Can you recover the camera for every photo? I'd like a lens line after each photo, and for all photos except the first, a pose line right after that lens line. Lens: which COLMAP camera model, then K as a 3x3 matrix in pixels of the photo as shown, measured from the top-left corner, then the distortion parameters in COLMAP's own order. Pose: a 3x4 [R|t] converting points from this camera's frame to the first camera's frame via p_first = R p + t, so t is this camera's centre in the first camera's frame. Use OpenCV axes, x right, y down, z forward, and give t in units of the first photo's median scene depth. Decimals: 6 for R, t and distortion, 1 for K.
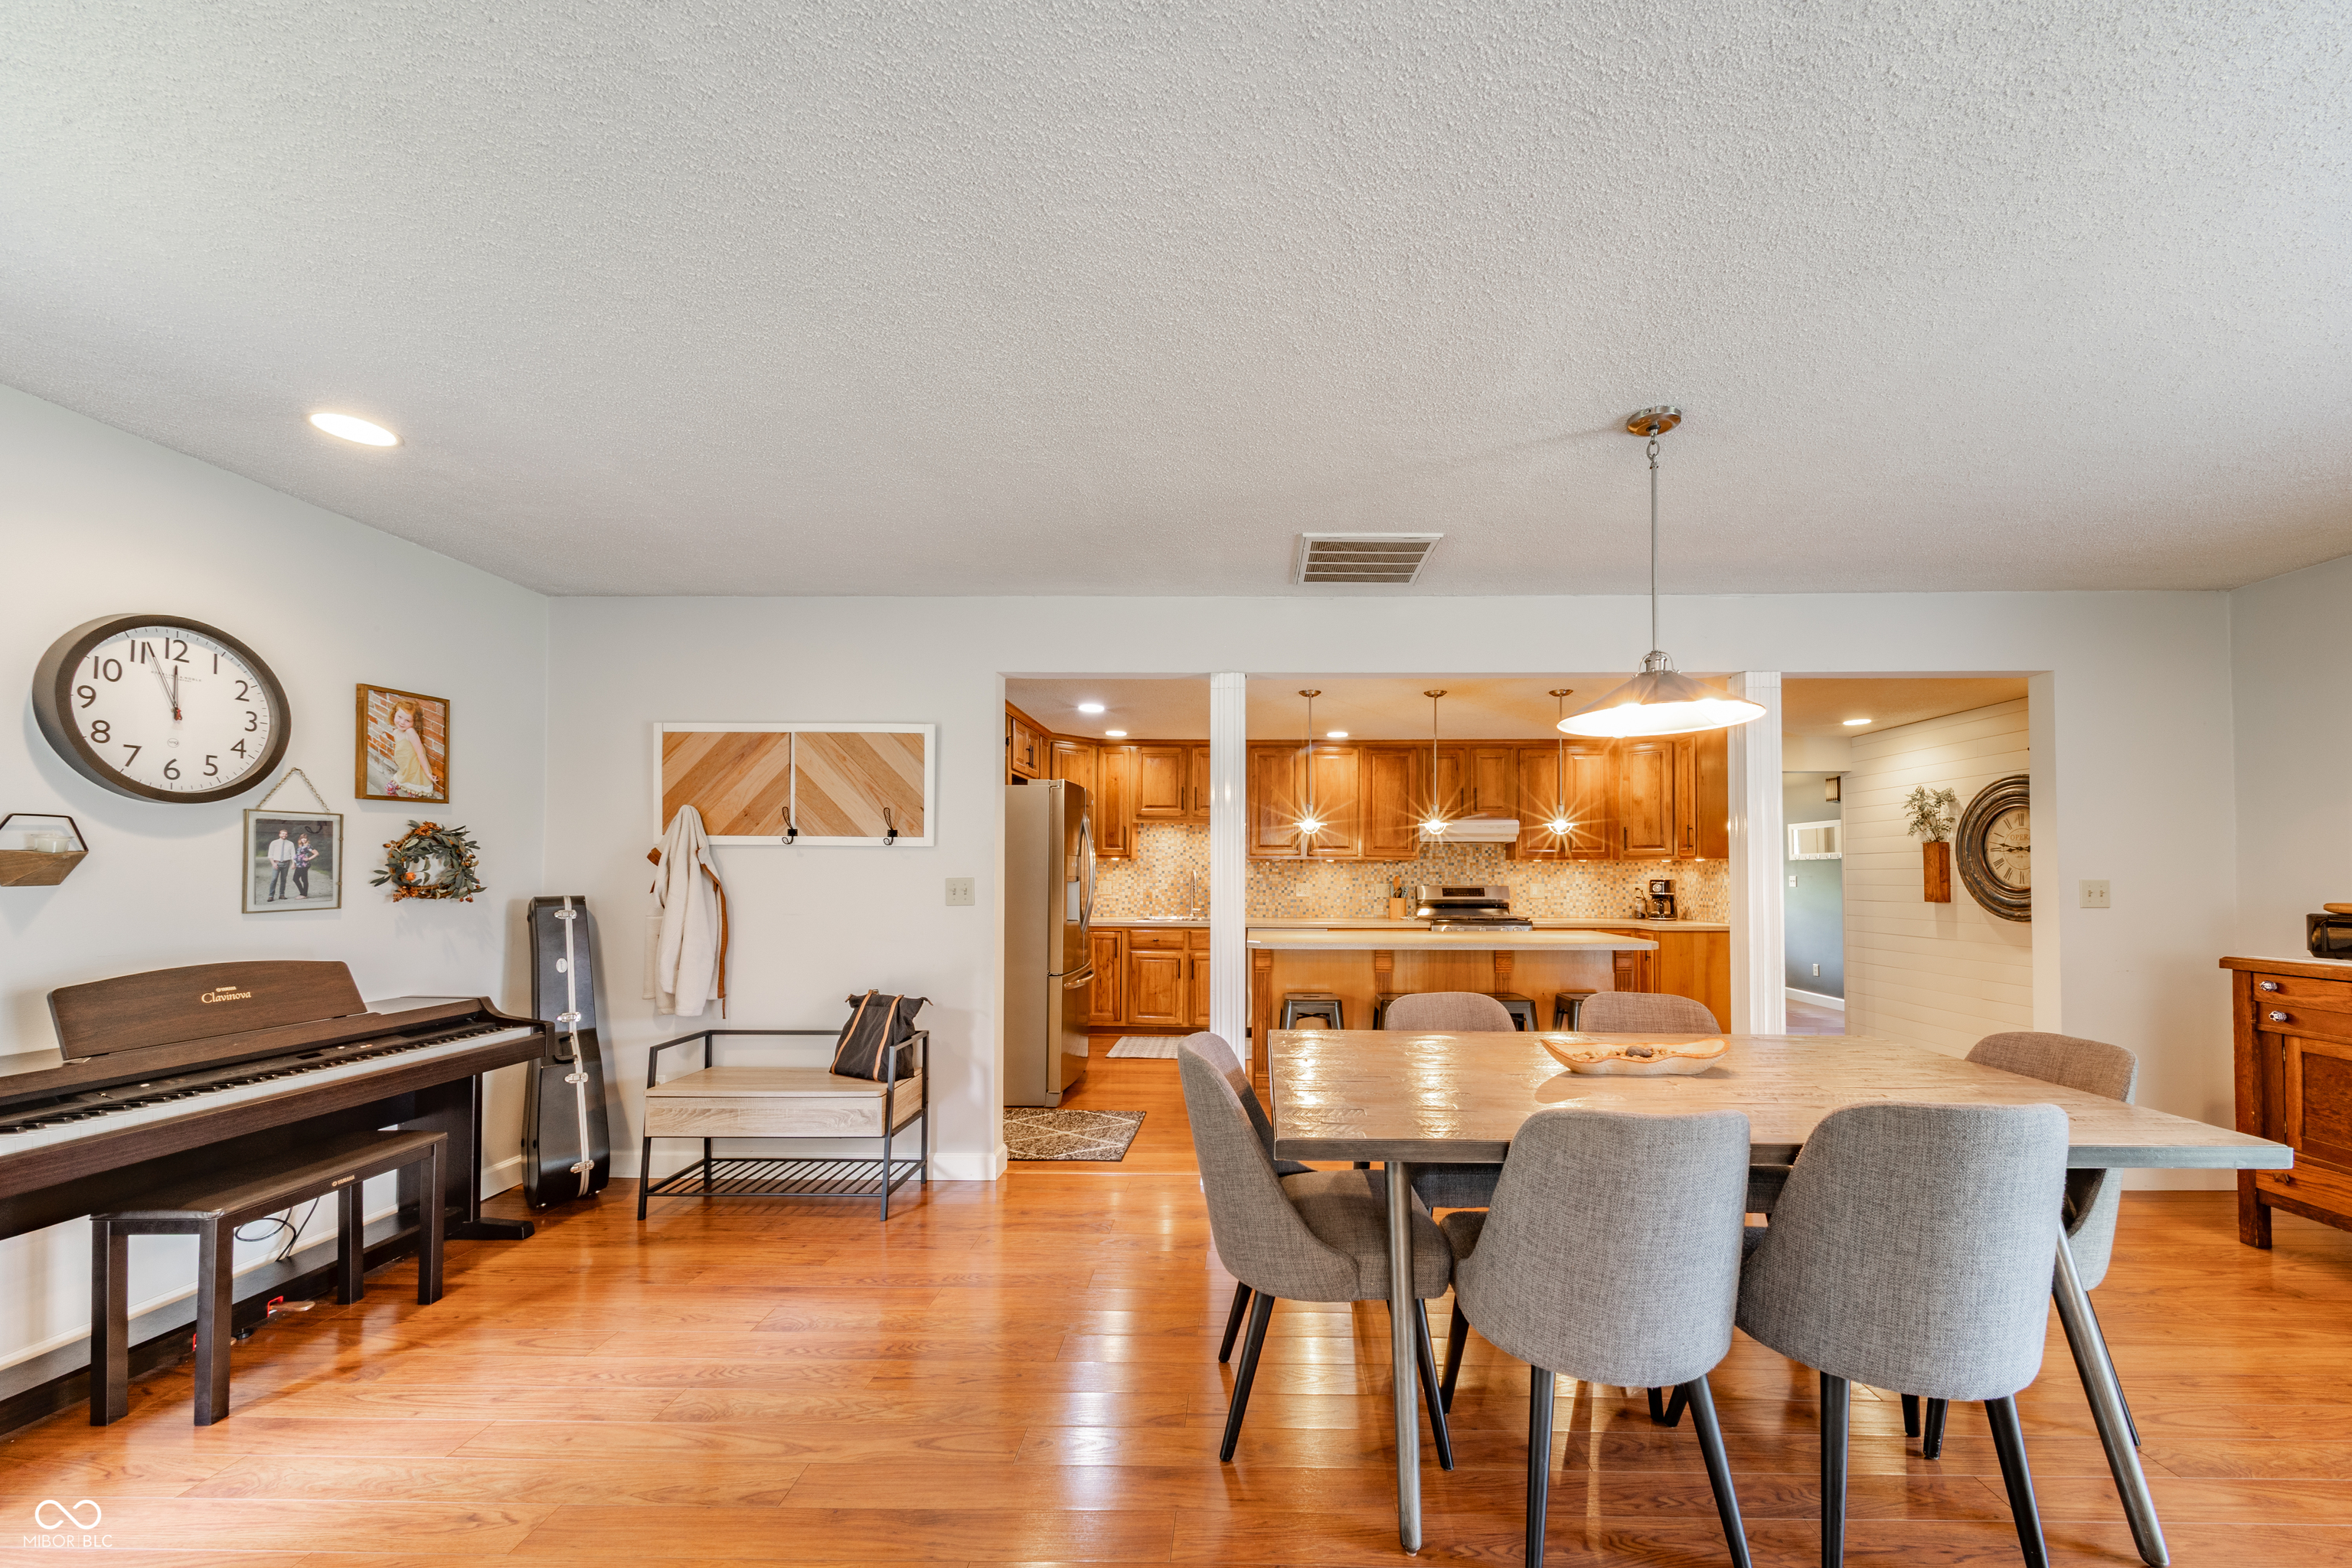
lens RADIAL K [[836.7, 0, 1244.0], [0, 836.7, 856.5], [0, 0, 1]] dist [-0.001277, -0.000332]
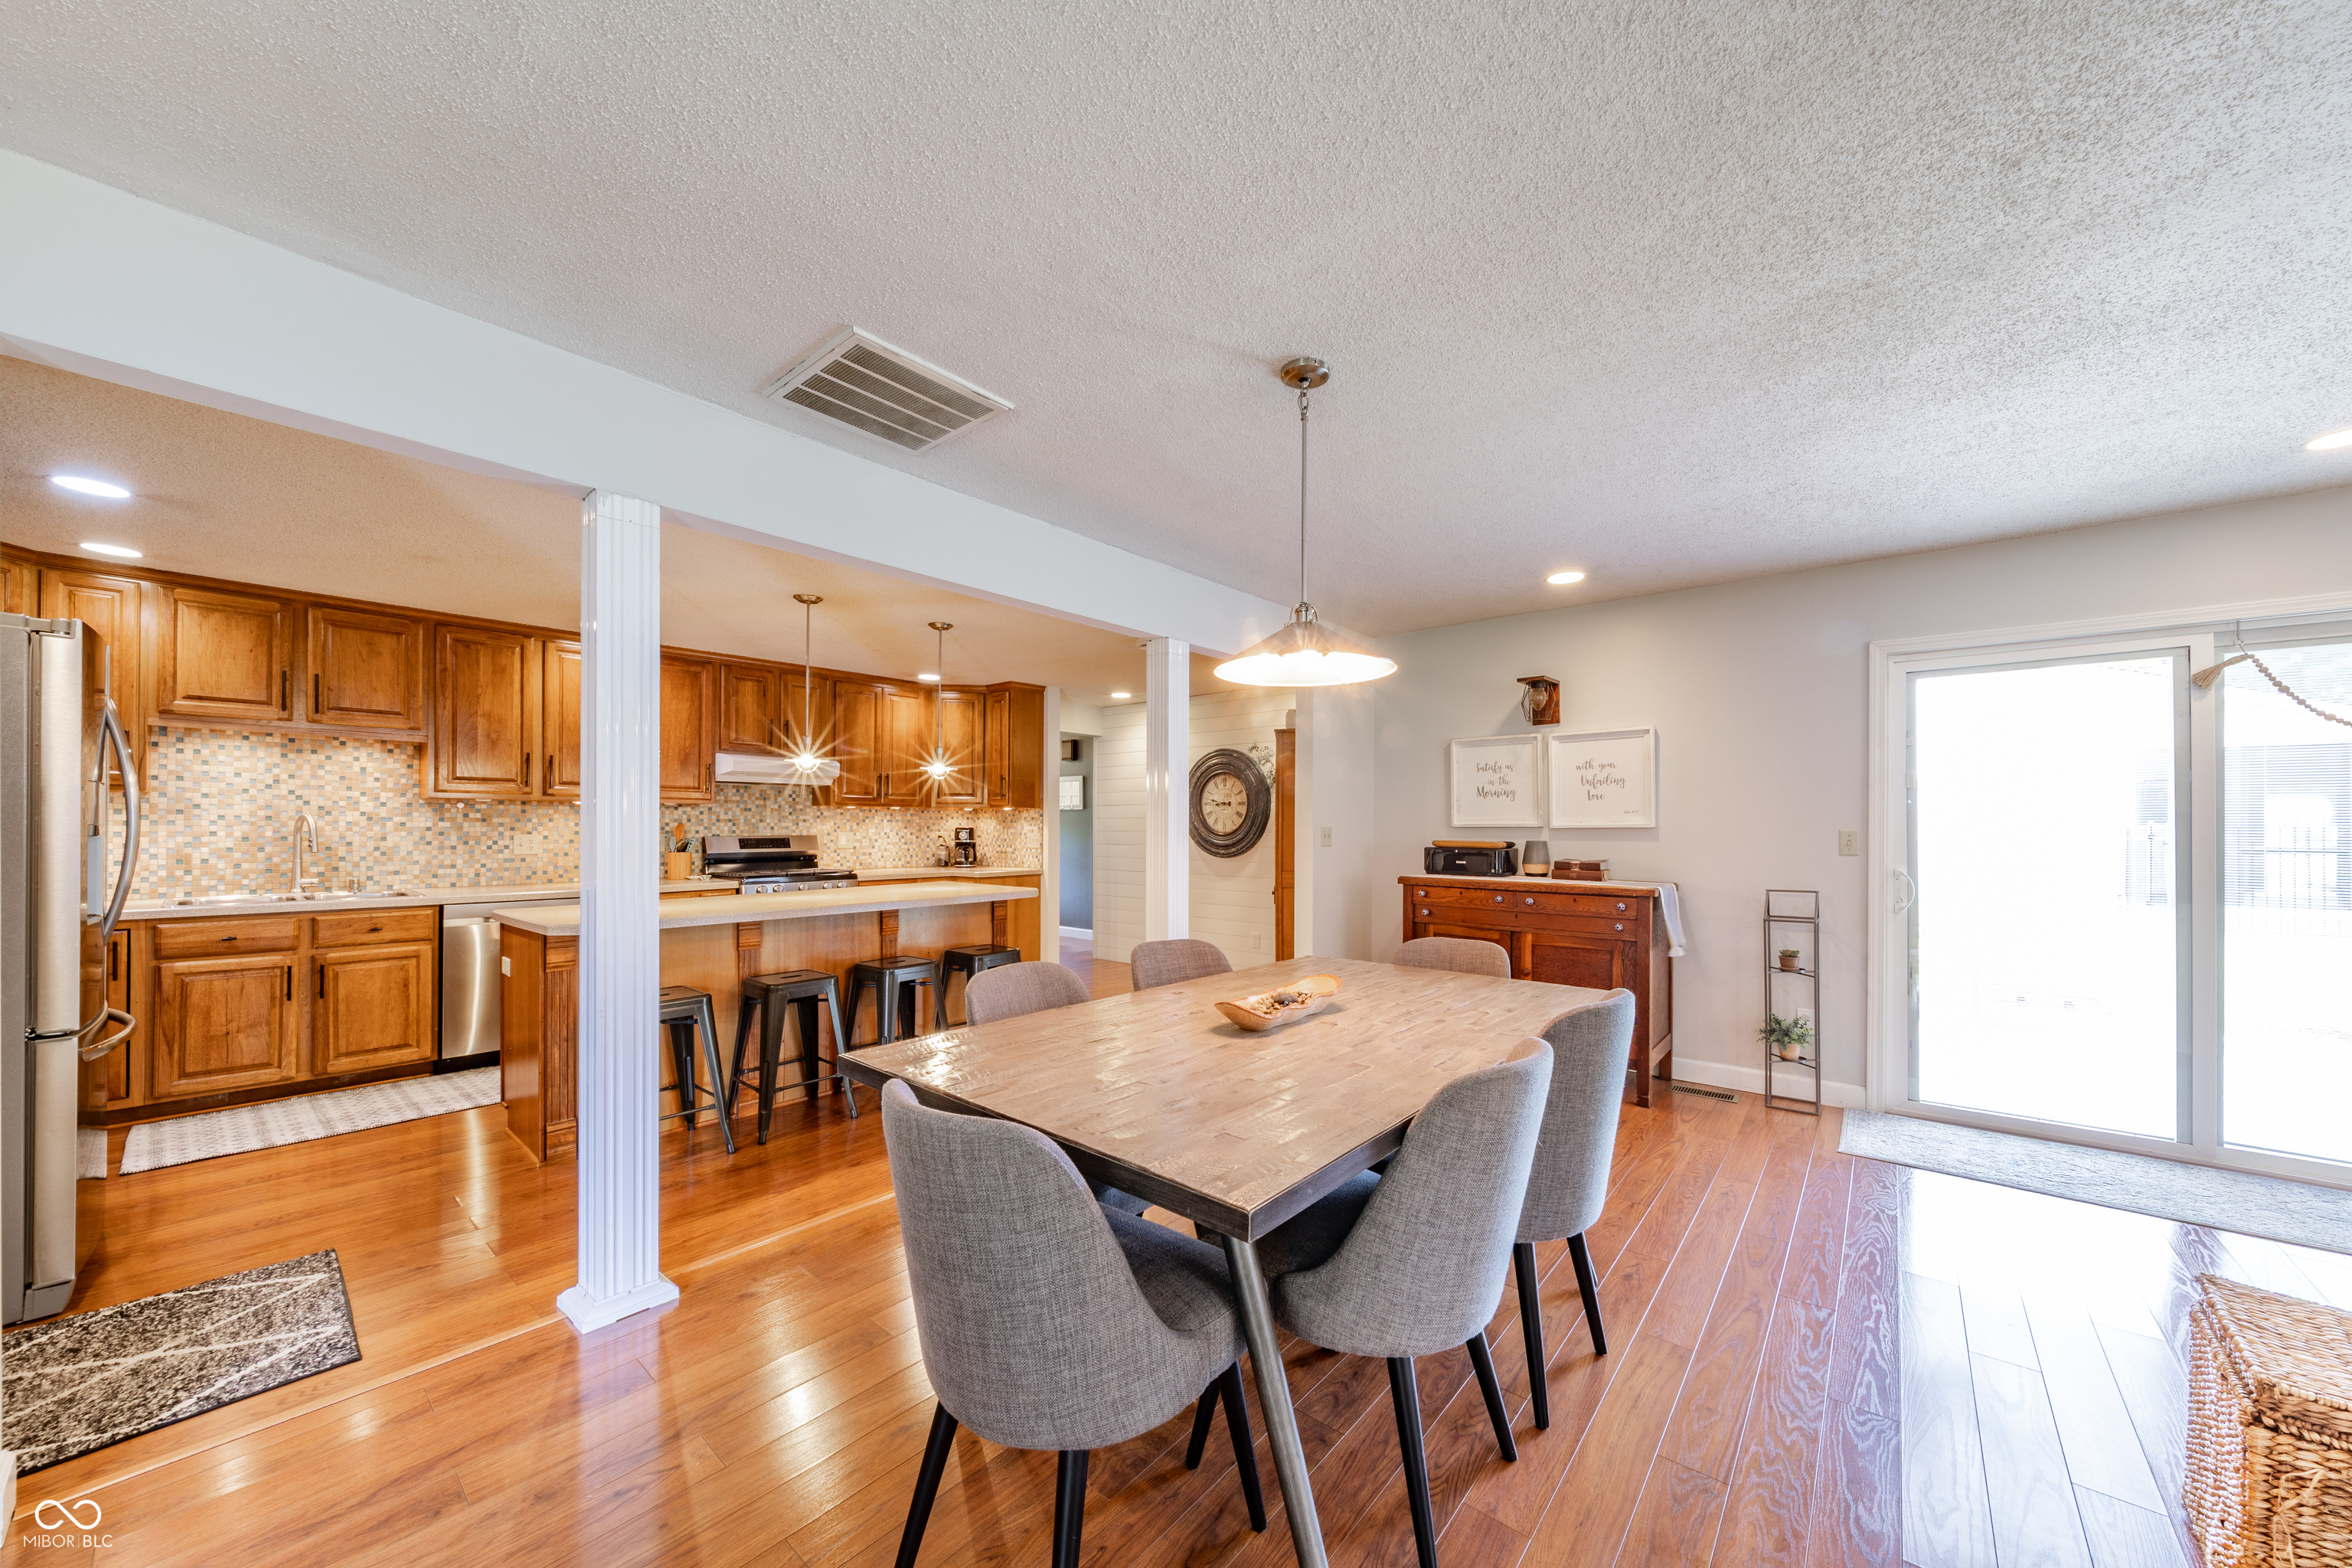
lens RADIAL K [[836.1, 0, 1175.9], [0, 836.1, 825.4], [0, 0, 1]] dist [0.000211, -0.001520]
pose [[0.638068, -0.001647, 0.769978, -0.237920], [-0.017306, 0.999714, 0.016480, 0.007106], [-0.769785, -0.023841, 0.637857, 0.285748]]
